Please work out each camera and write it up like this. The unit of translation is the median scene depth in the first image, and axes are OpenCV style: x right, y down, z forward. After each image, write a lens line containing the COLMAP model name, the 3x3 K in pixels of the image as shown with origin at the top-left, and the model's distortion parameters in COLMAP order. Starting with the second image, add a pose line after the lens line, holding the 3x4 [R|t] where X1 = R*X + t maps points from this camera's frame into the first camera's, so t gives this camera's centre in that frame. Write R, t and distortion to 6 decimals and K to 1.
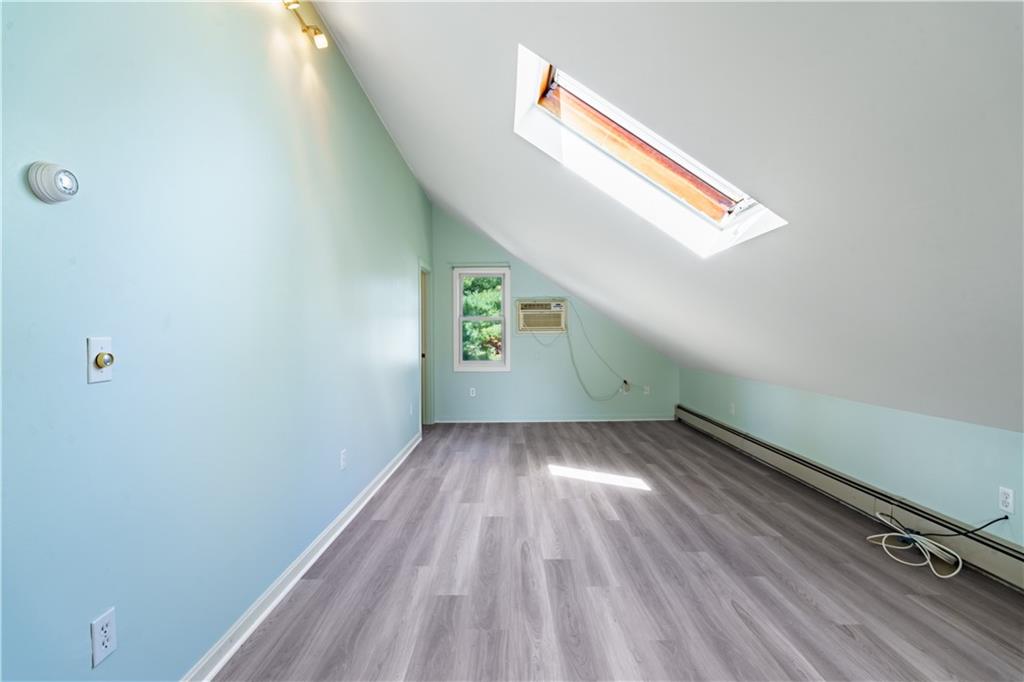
lens RADIAL K [[478.4, 0, 507.8], [0, 478.4, 340.0], [0, 0, 1]] dist [-0.000926, -0.004795]
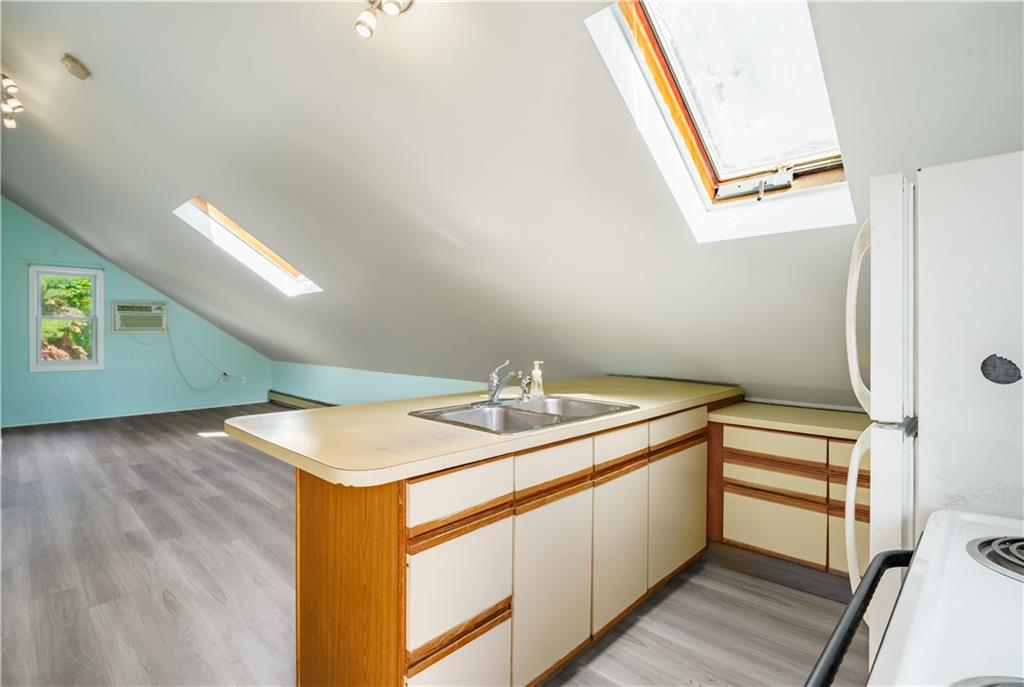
lens RADIAL K [[488.7, 0, 510.3], [0, 488.7, 334.4], [0, 0, 1]] dist [-0.009737, -0.000259]
pose [[0.691539, 0.005553, 0.722318, -0.147767], [0.001701, 0.999955, -0.009316, 0.000393], [-0.722337, 0.007671, 0.691498, -0.378751]]
